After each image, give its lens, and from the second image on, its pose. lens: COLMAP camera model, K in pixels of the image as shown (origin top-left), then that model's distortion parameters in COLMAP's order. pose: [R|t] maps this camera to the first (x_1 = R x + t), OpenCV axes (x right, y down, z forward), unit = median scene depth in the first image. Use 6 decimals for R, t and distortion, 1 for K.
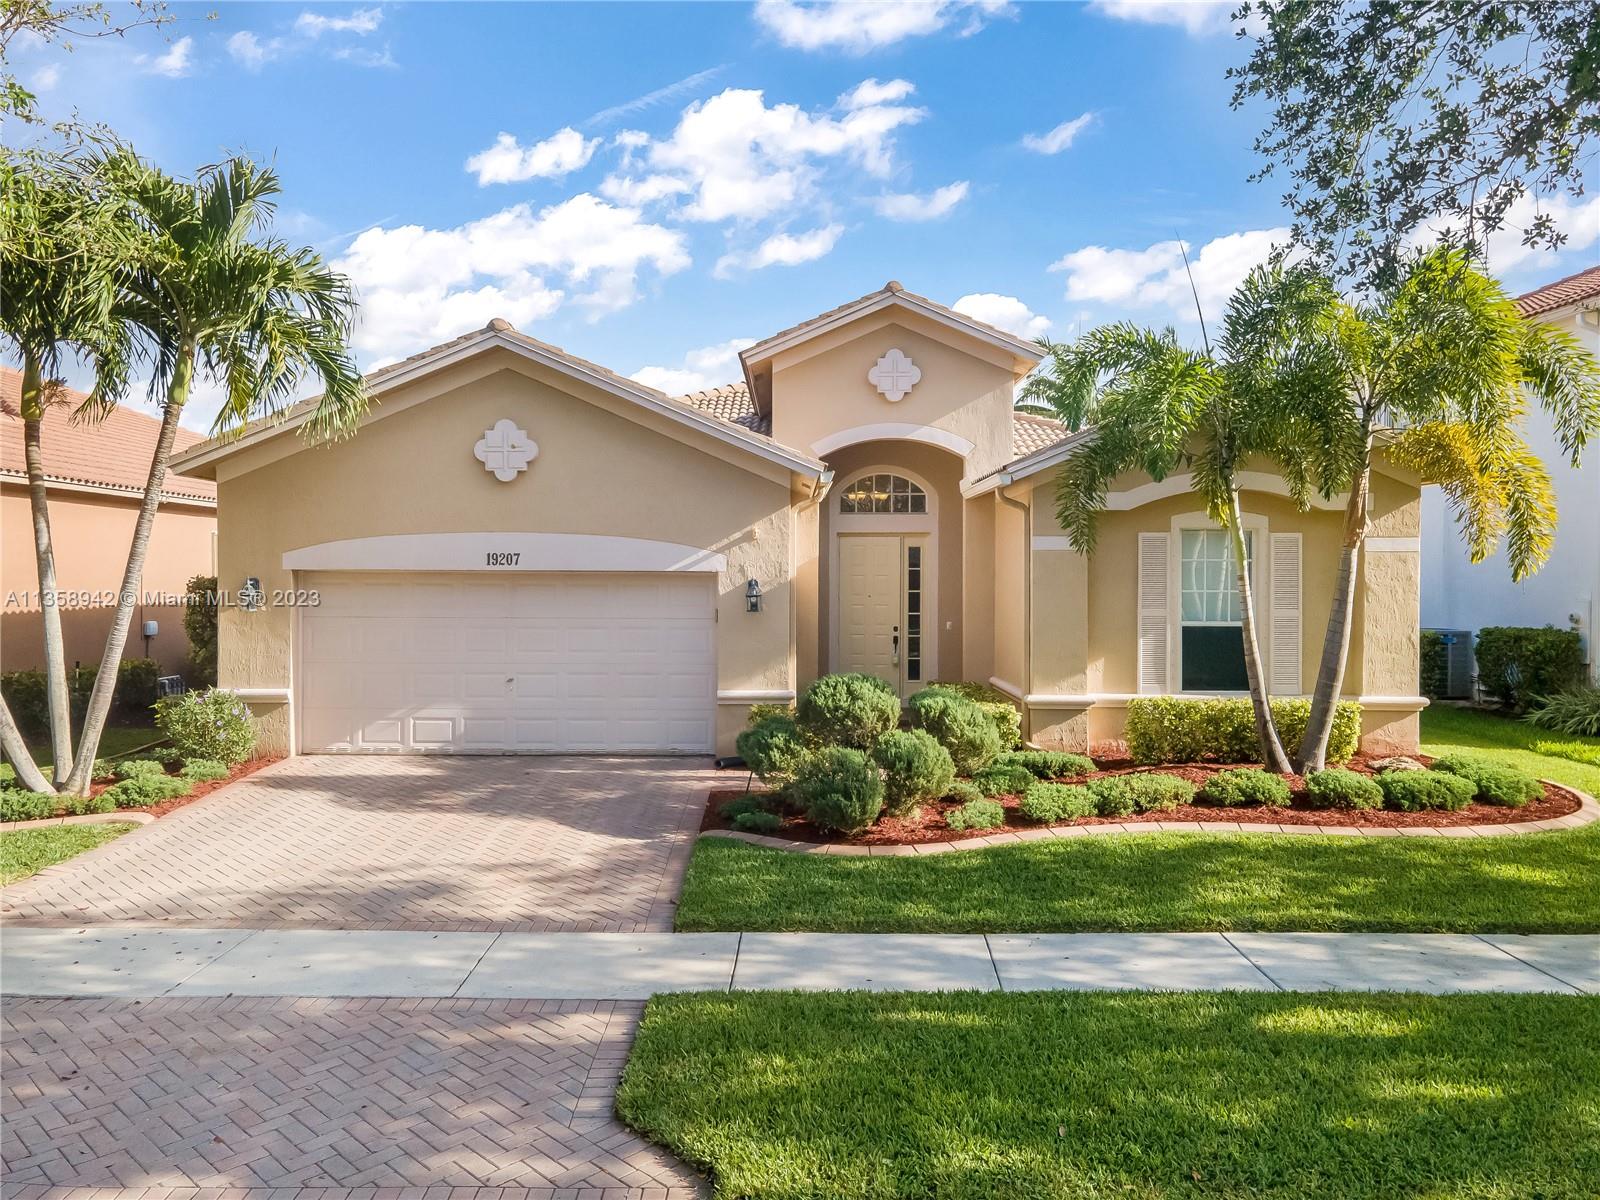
lens RADIAL K [[1171.0, 0, 789.2], [0, 1171.0, 590.3], [0, 0, 1]] dist [0.019130, 0.031742]
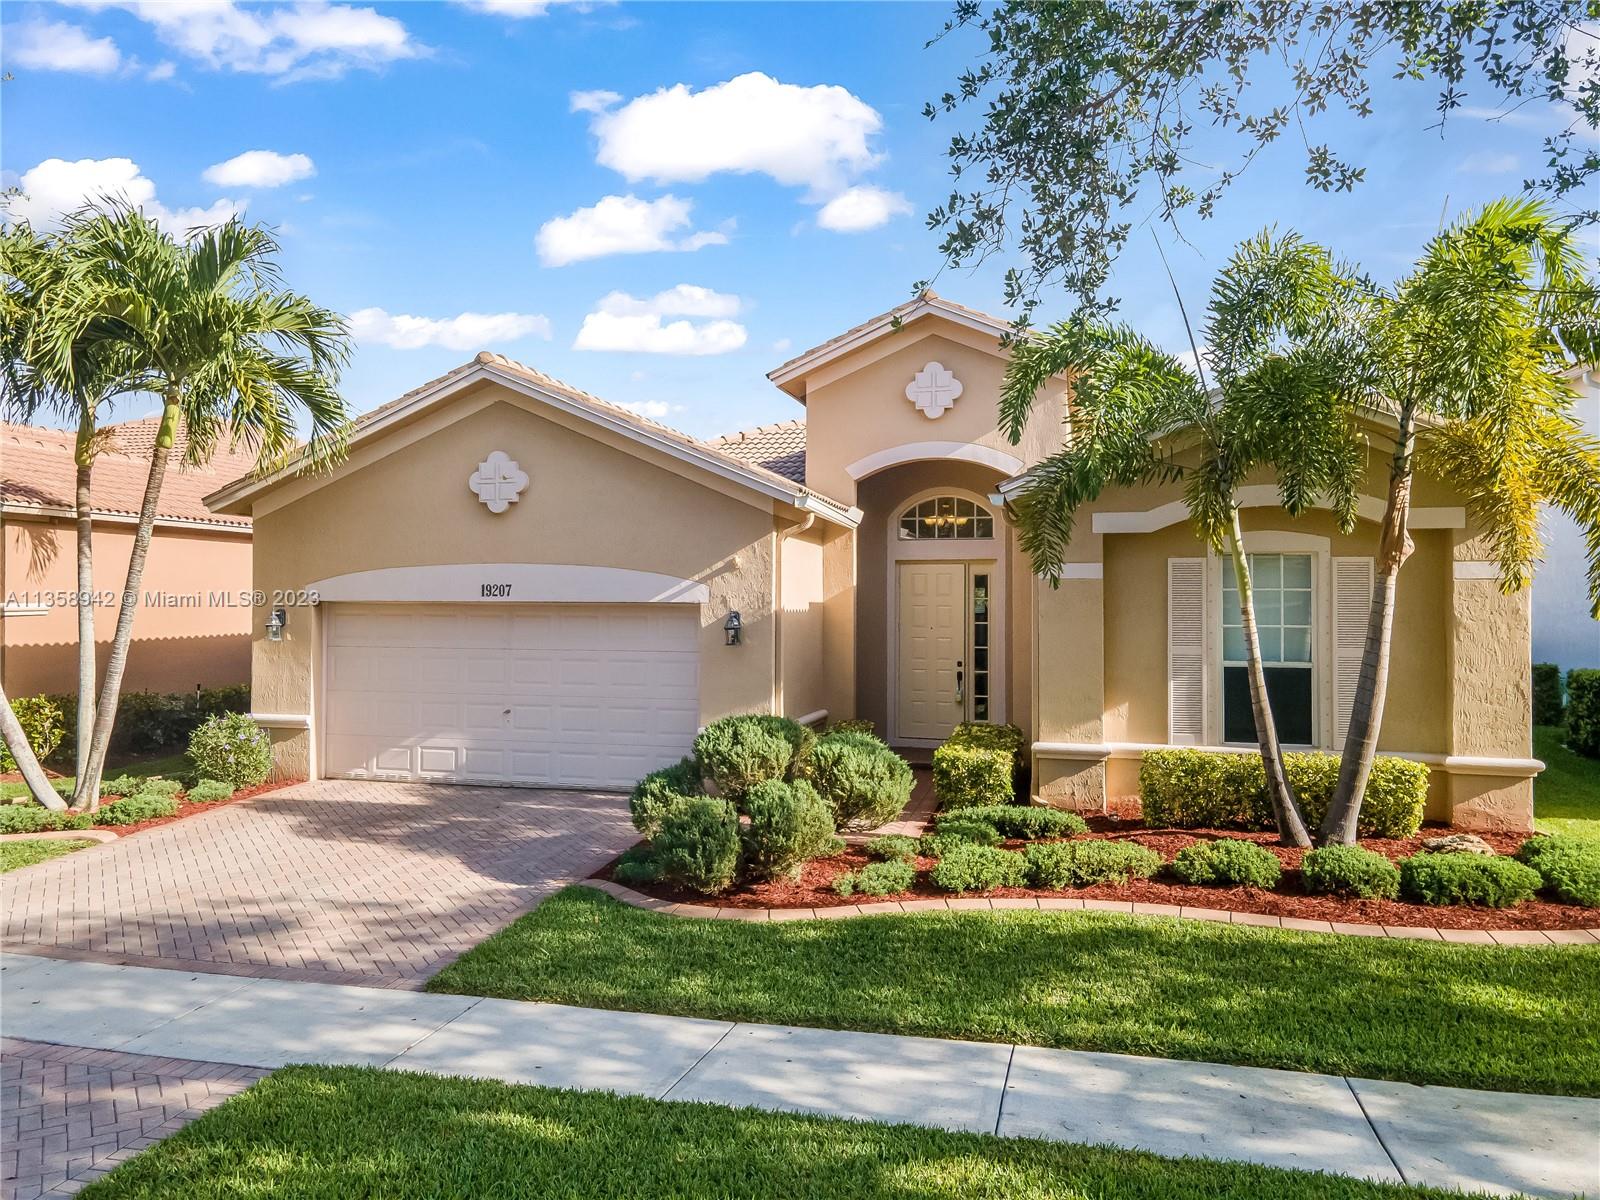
lens RADIAL K [[1171.0, 0, 787.1], [0, 1171.0, 594.6], [0, 0, 1]] dist [0.019130, 0.031742]
pose [[0.969028, -0.001481, -0.246945, 0.282533], [-0.003255, 0.999819, -0.018770, -0.005855], [0.246928, 0.018993, 0.968848, 0.105811]]
